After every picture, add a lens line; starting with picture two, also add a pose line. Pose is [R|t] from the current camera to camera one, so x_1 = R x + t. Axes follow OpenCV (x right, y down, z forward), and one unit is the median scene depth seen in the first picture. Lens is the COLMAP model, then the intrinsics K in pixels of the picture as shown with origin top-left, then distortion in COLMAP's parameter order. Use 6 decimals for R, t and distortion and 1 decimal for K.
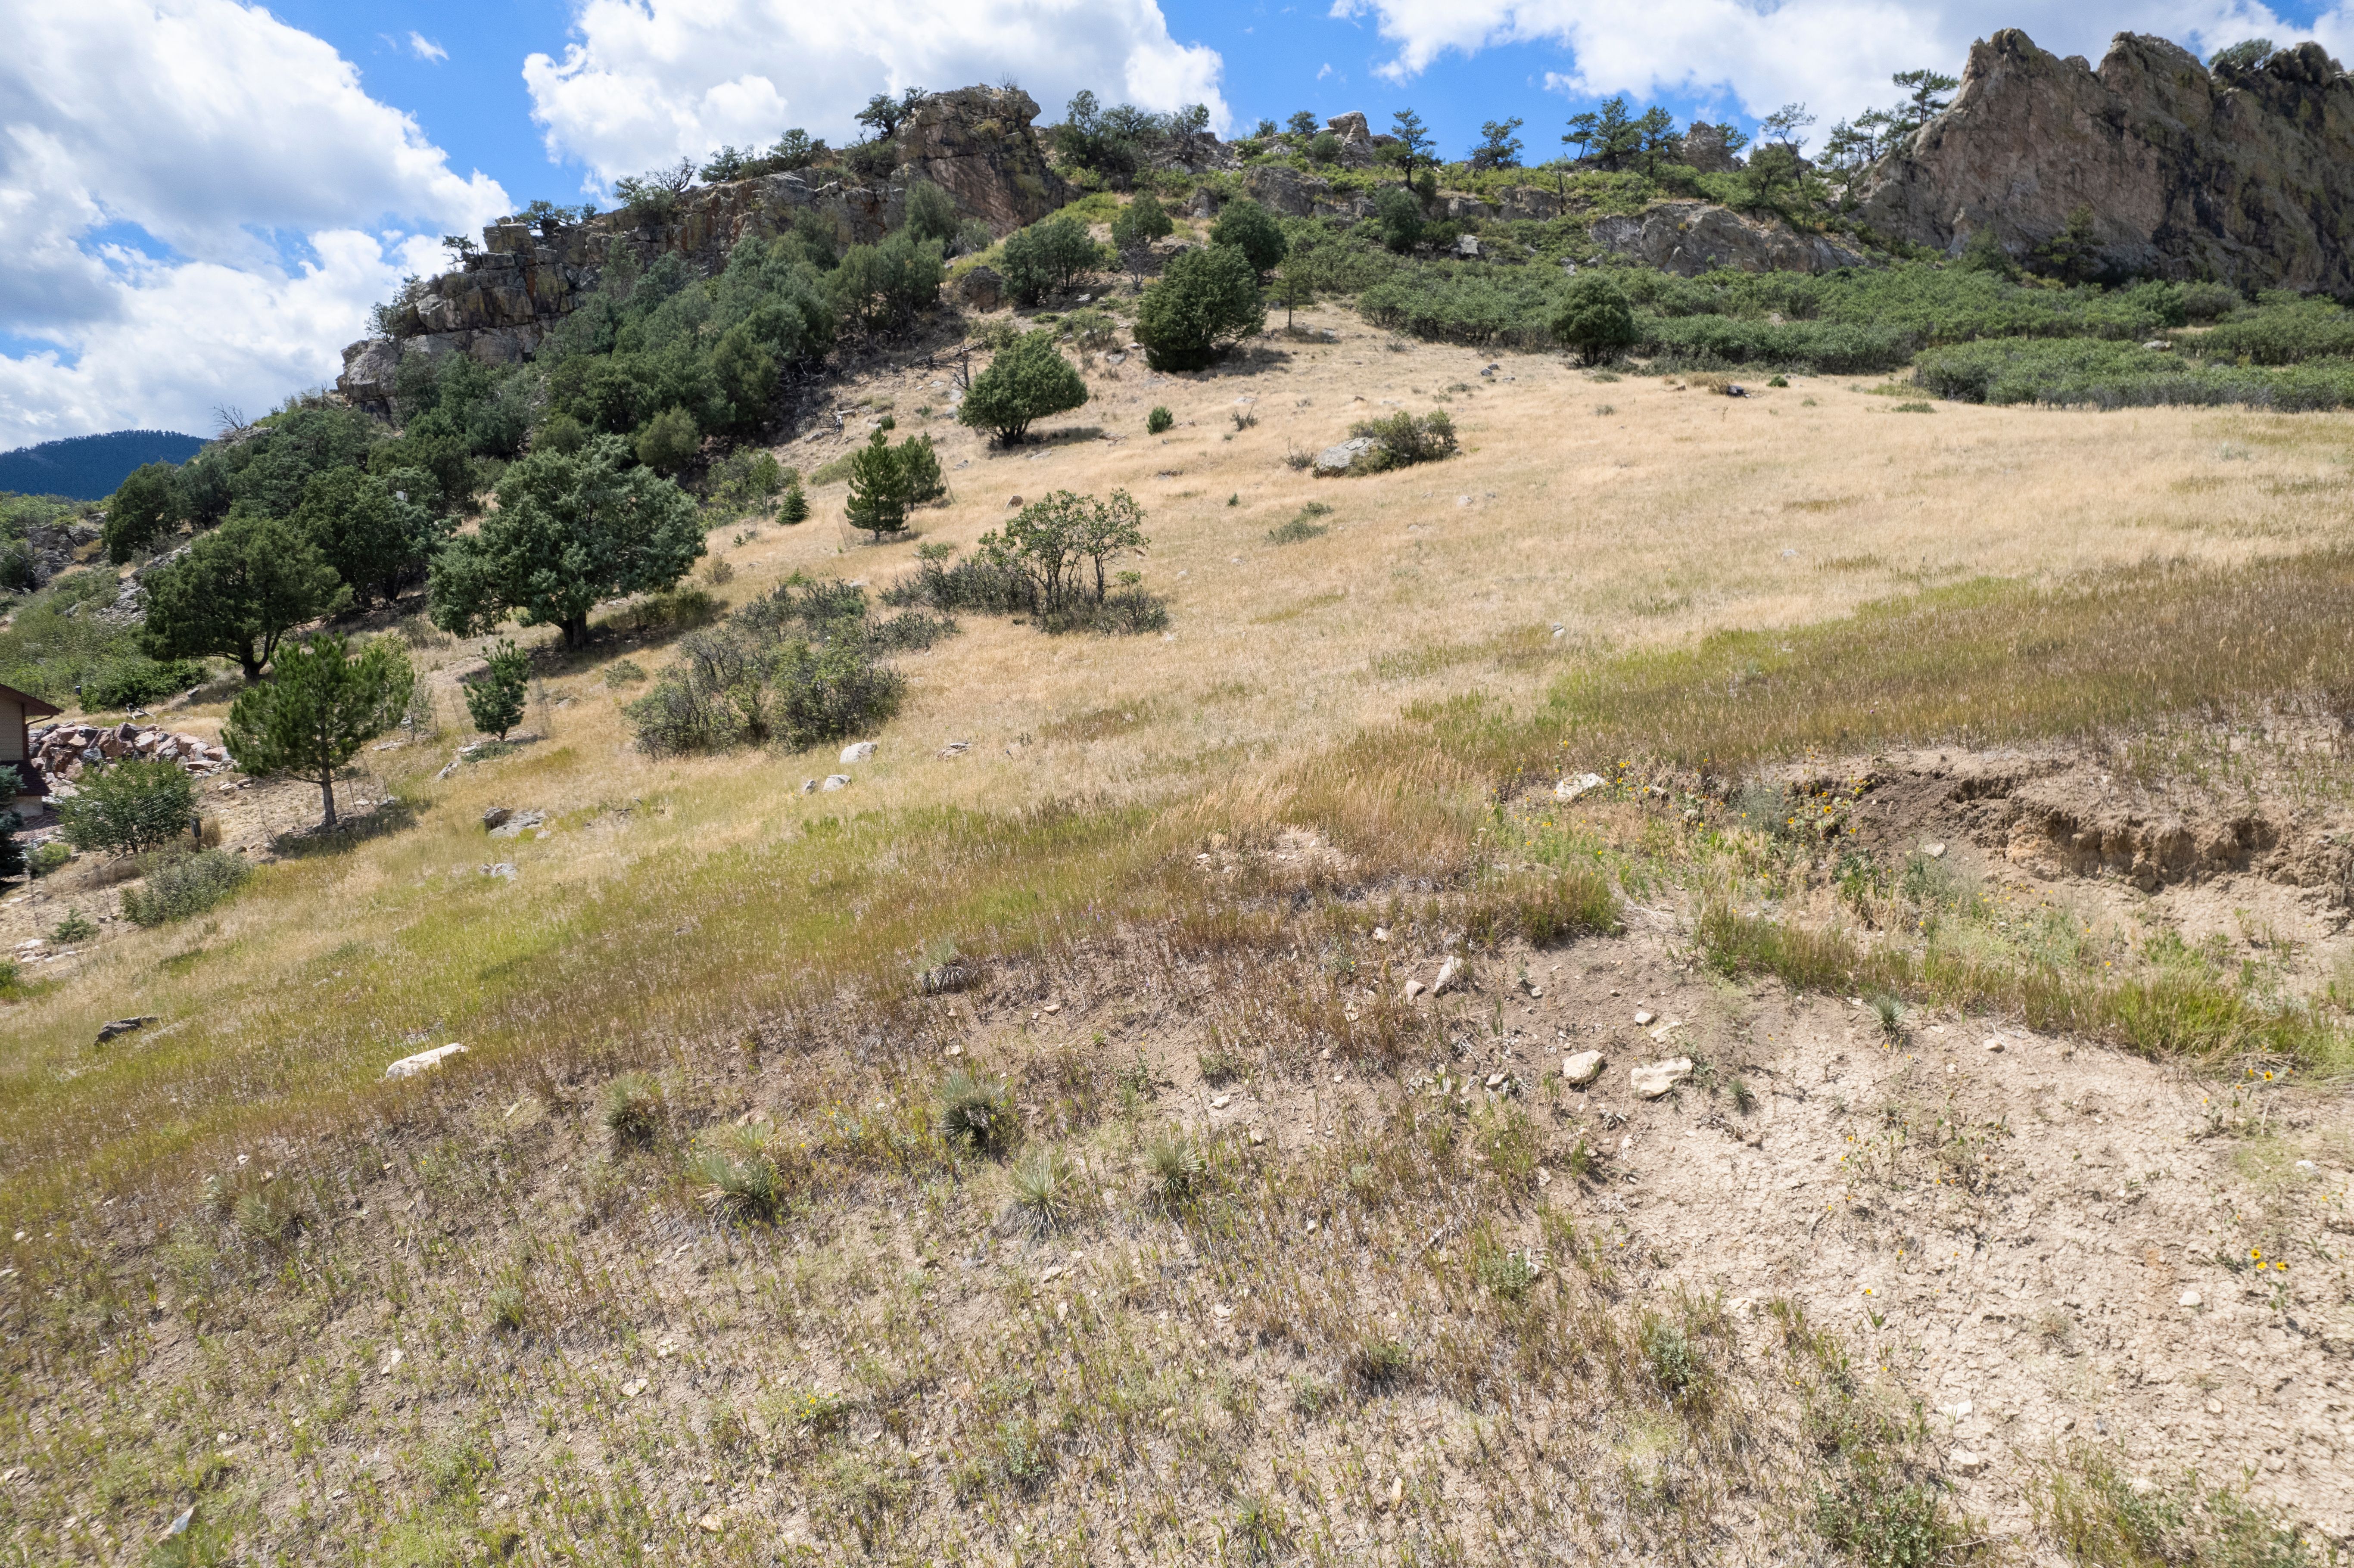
lens RADIAL K [[1508.7, 0, 1179.2], [0, 1508.7, 794.0], [0, 0, 1]] dist [-0.072455, 0.065056]
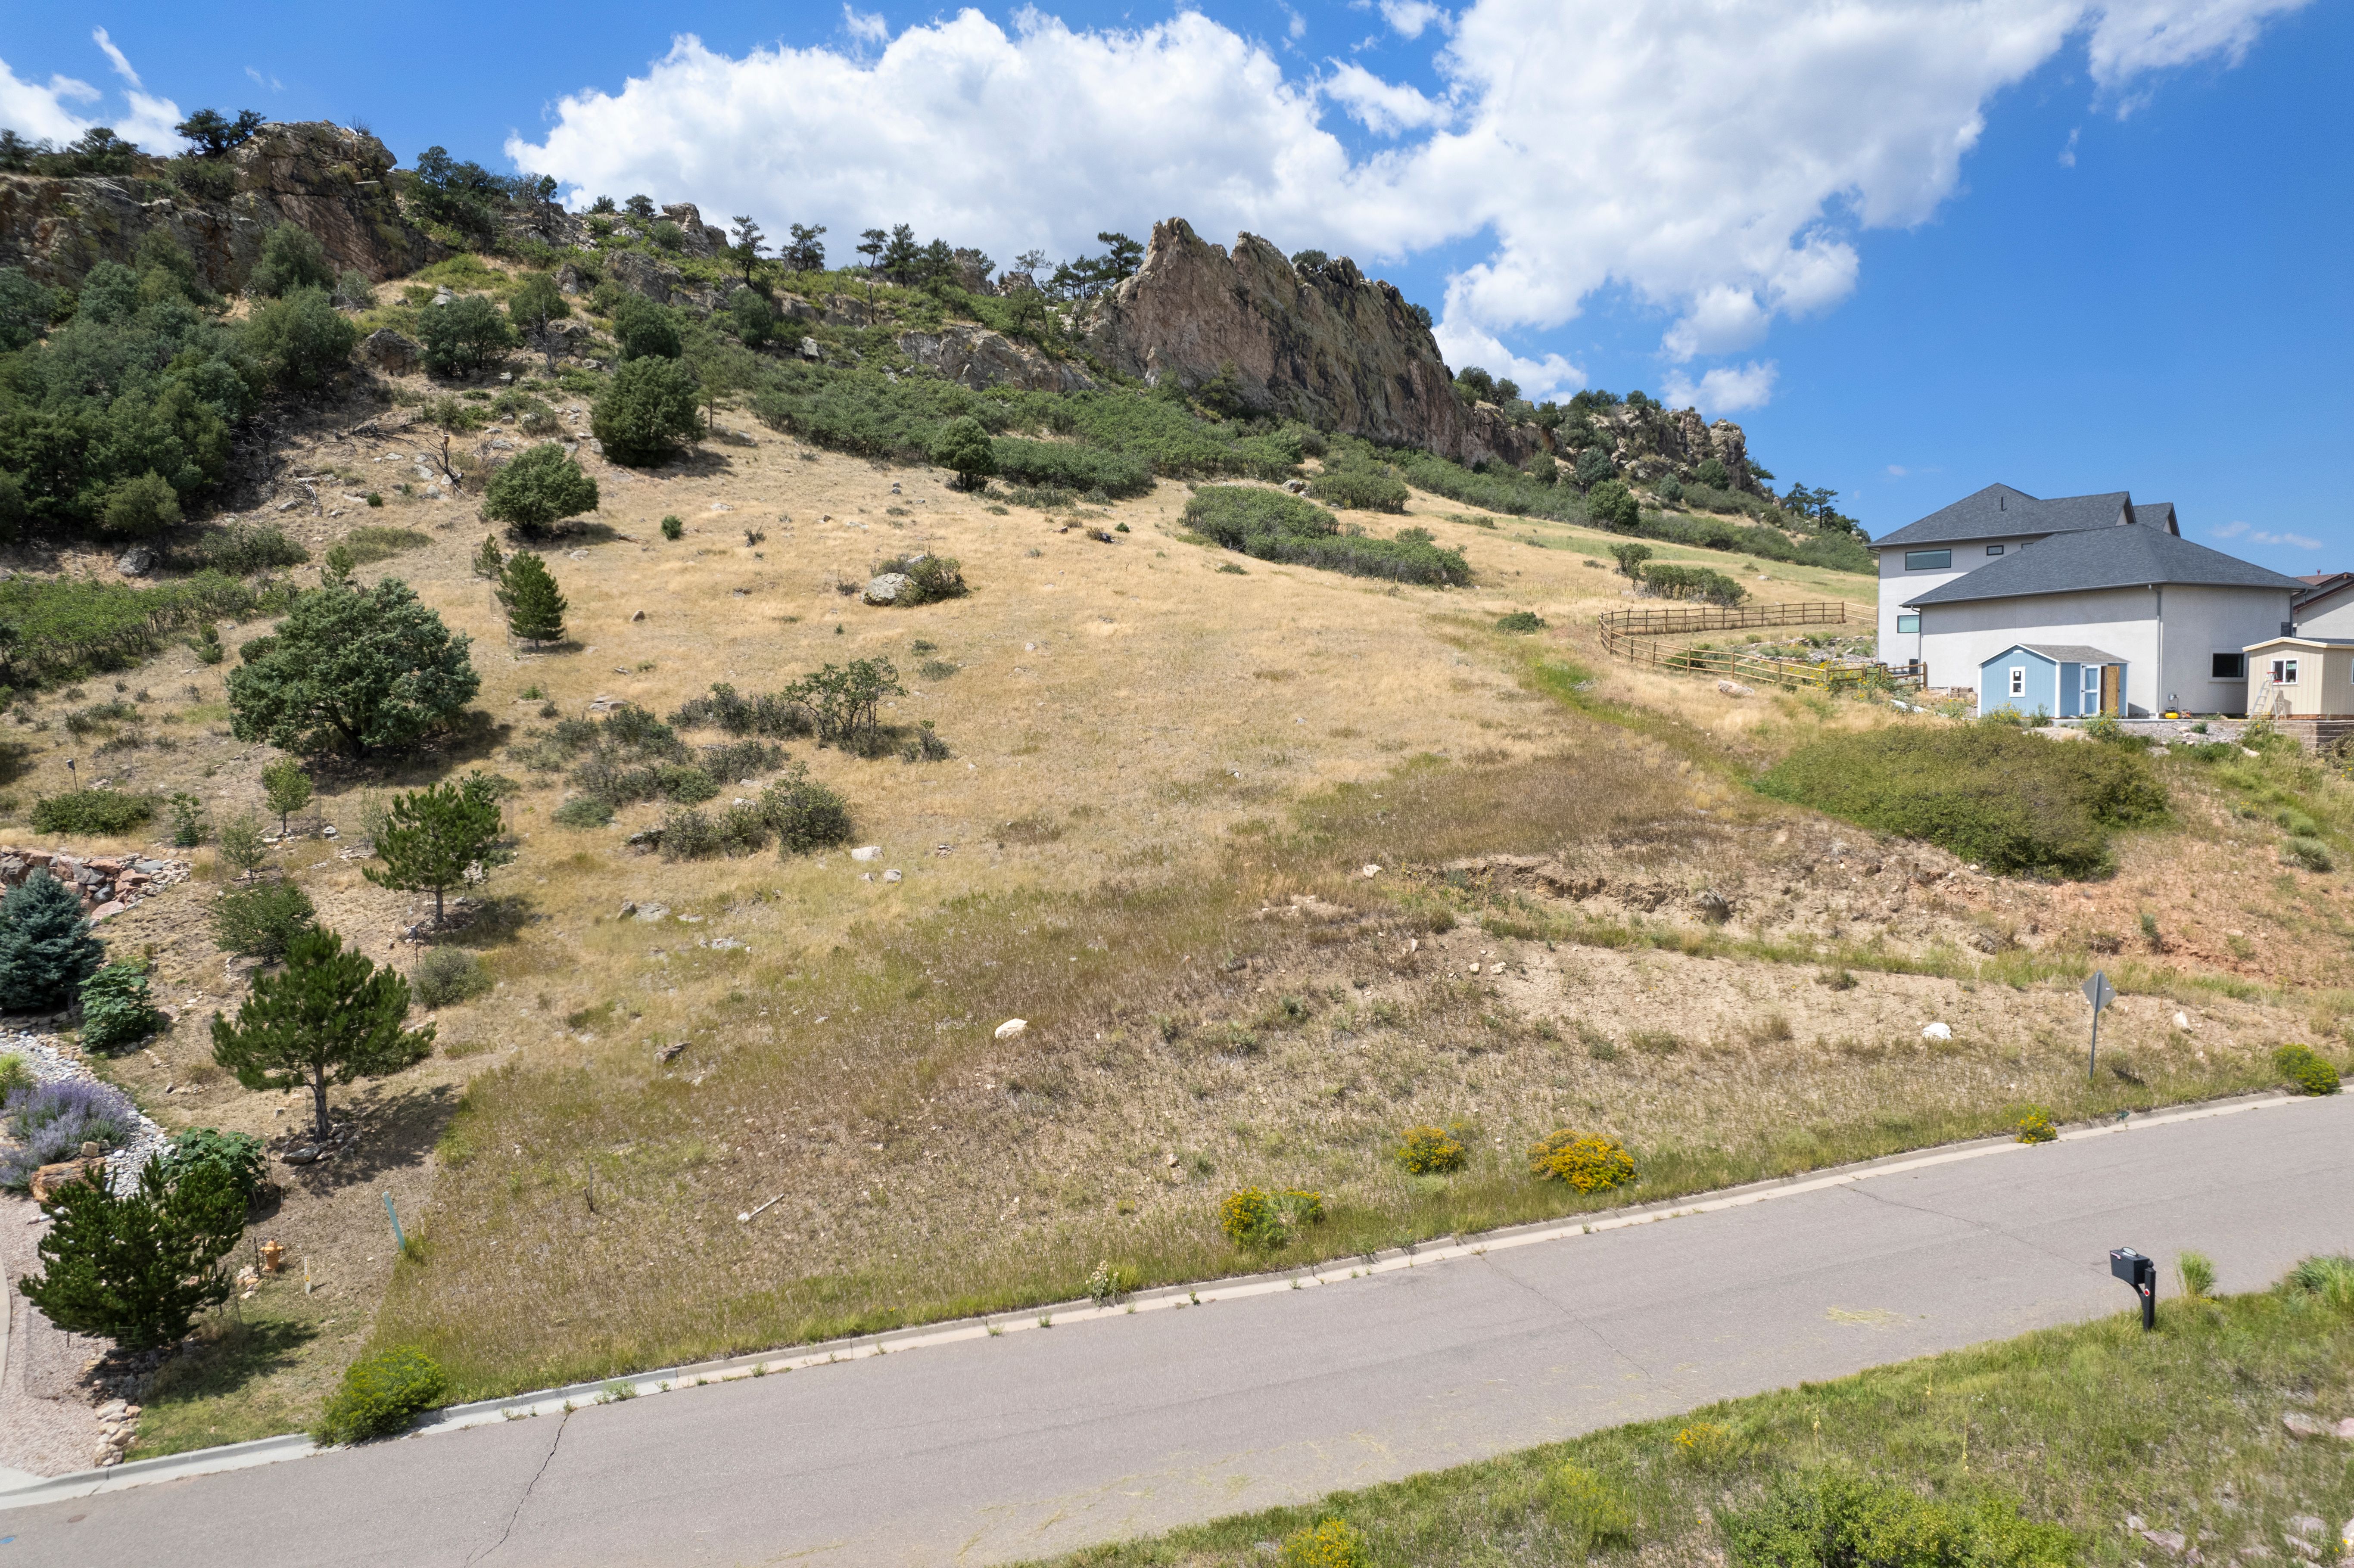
lens RADIAL K [[1518.1, 0, 1183.1], [0, 1518.1, 787.1], [0, 0, 1]] dist [-0.073689, 0.069196]
pose [[0.836514, -0.032908, 0.546957, -0.273481], [0.028922, 0.999455, 0.015900, -0.038213], [-0.547182, 0.002519, 0.837010, -0.191511]]
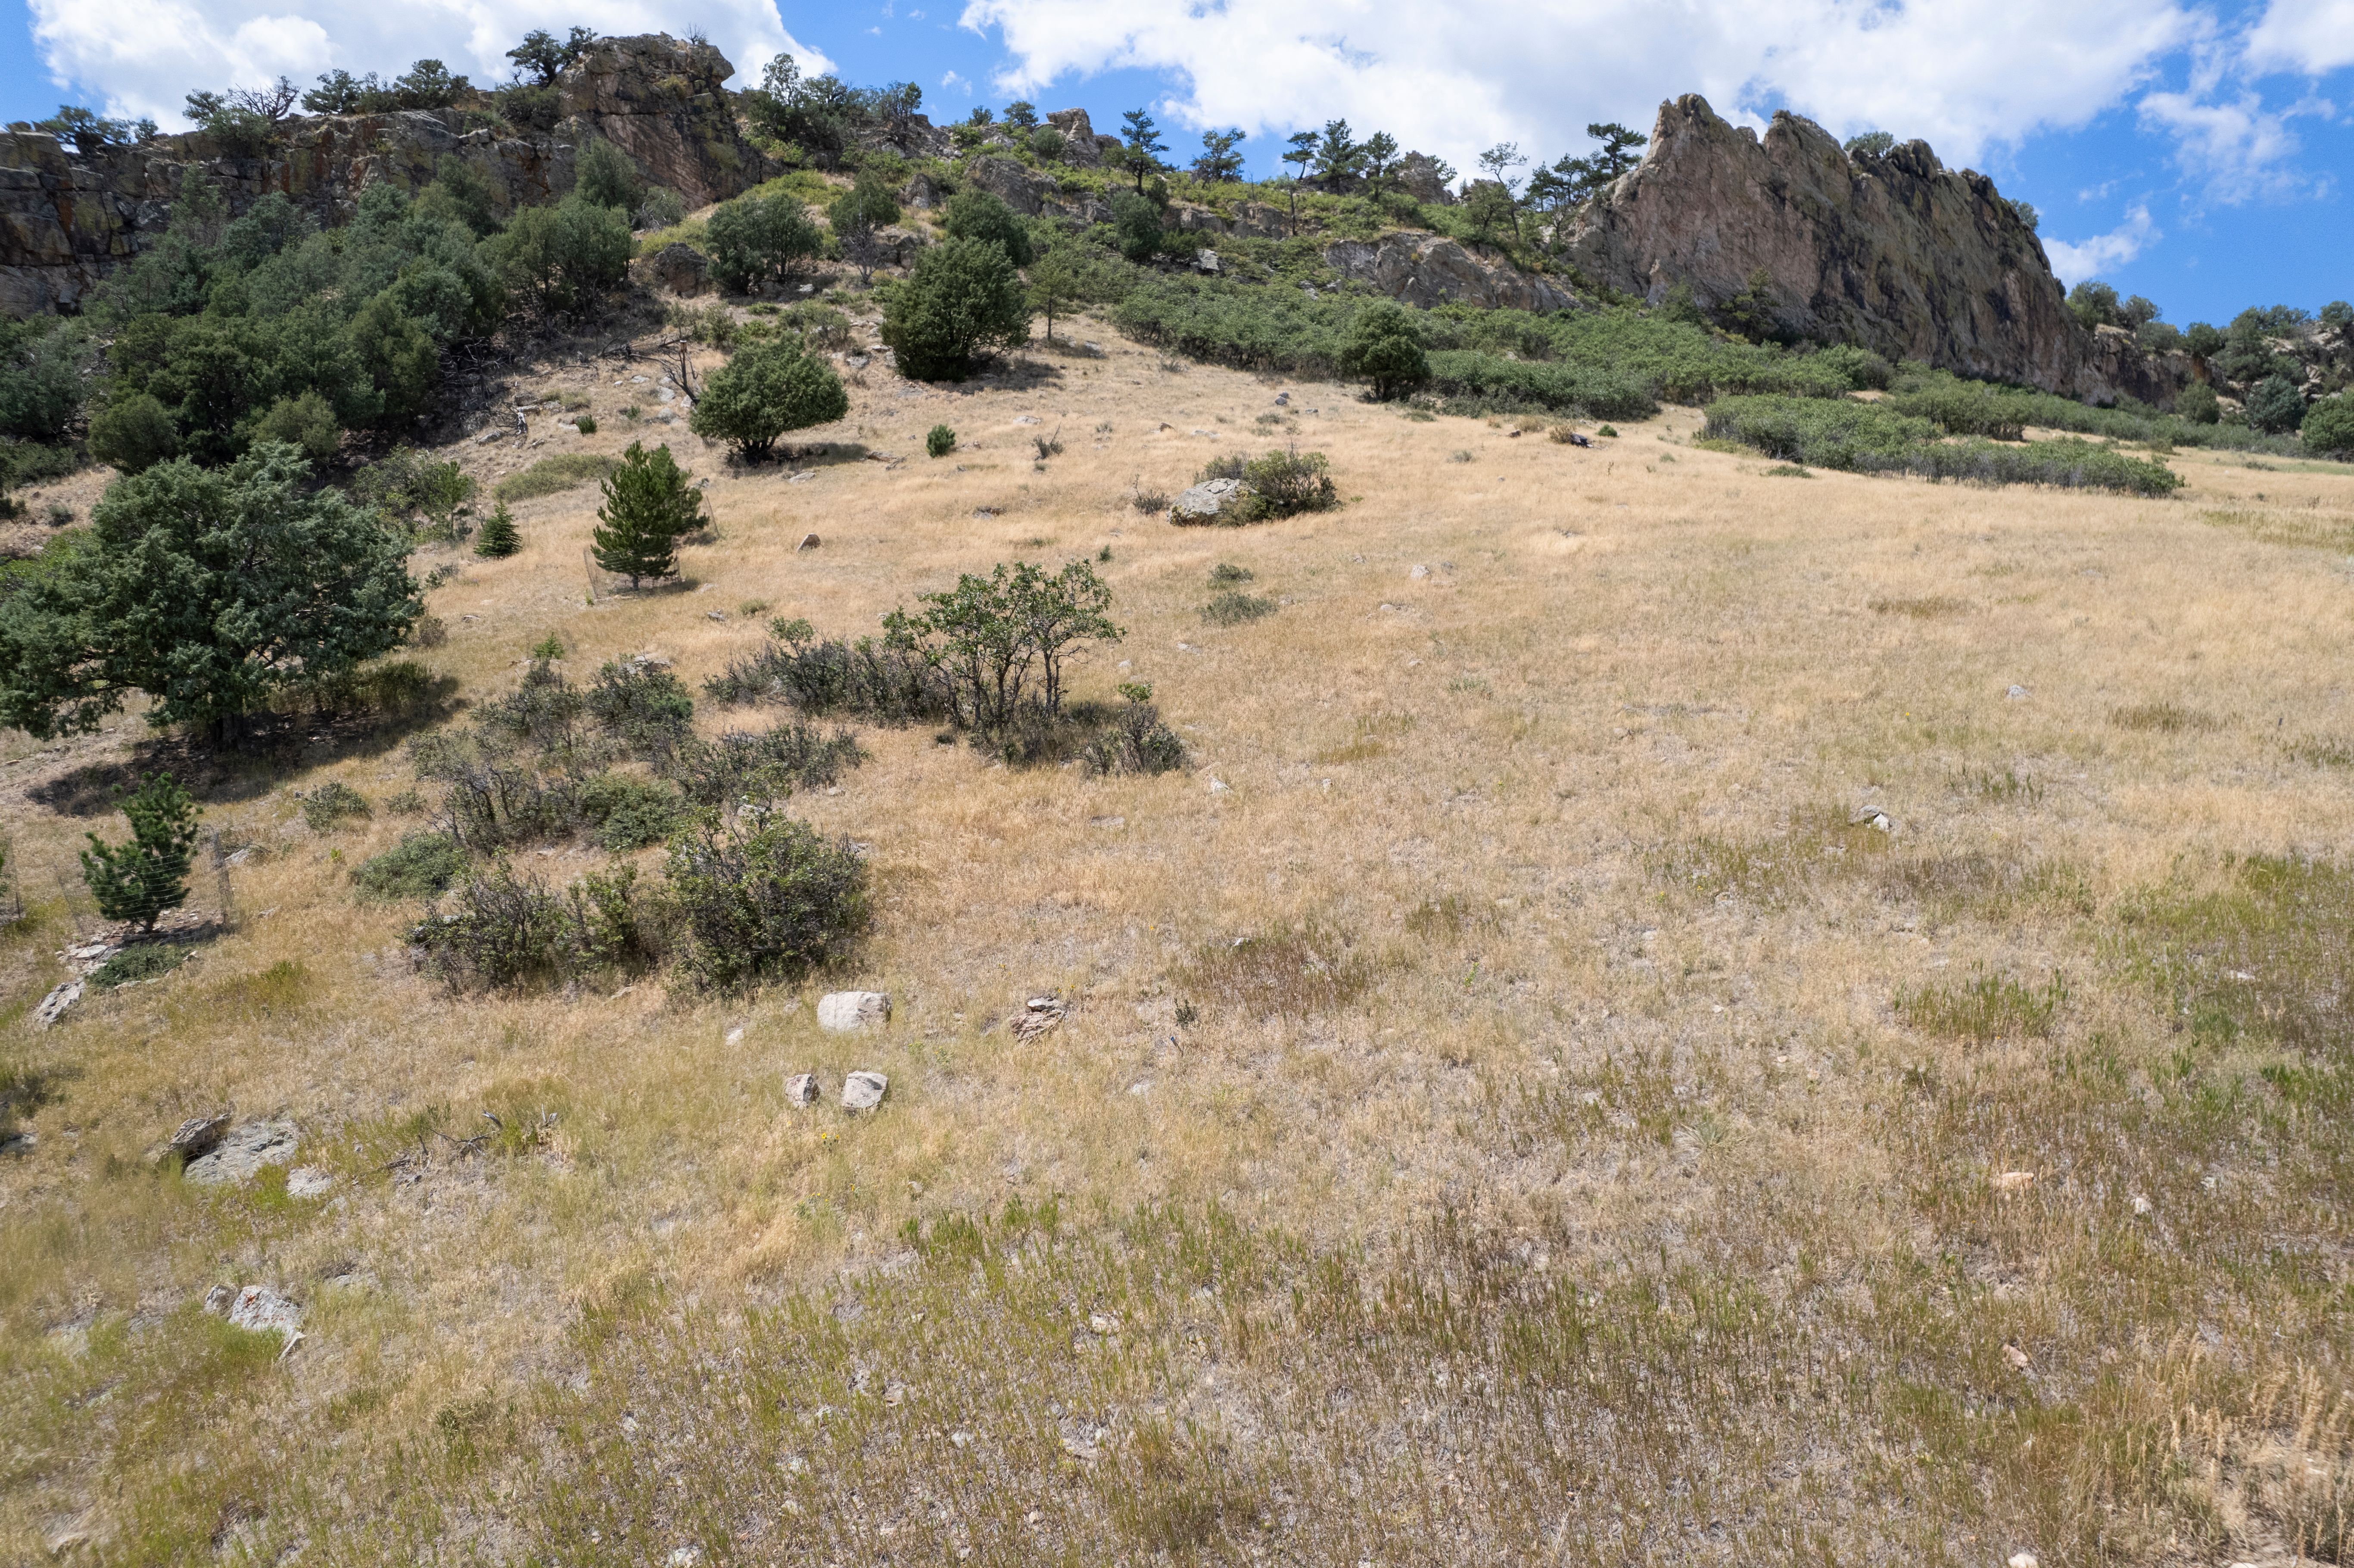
lens RADIAL K [[1506.5, 0, 1174.3], [0, 1506.5, 787.8], [0, 0, 1]] dist [-0.077977, 0.074818]
pose [[0.968621, -0.007535, 0.248427, -0.078547], [0.008975, 0.999949, -0.004663, -0.037969], [-0.248379, 0.006747, 0.968639, 0.118605]]
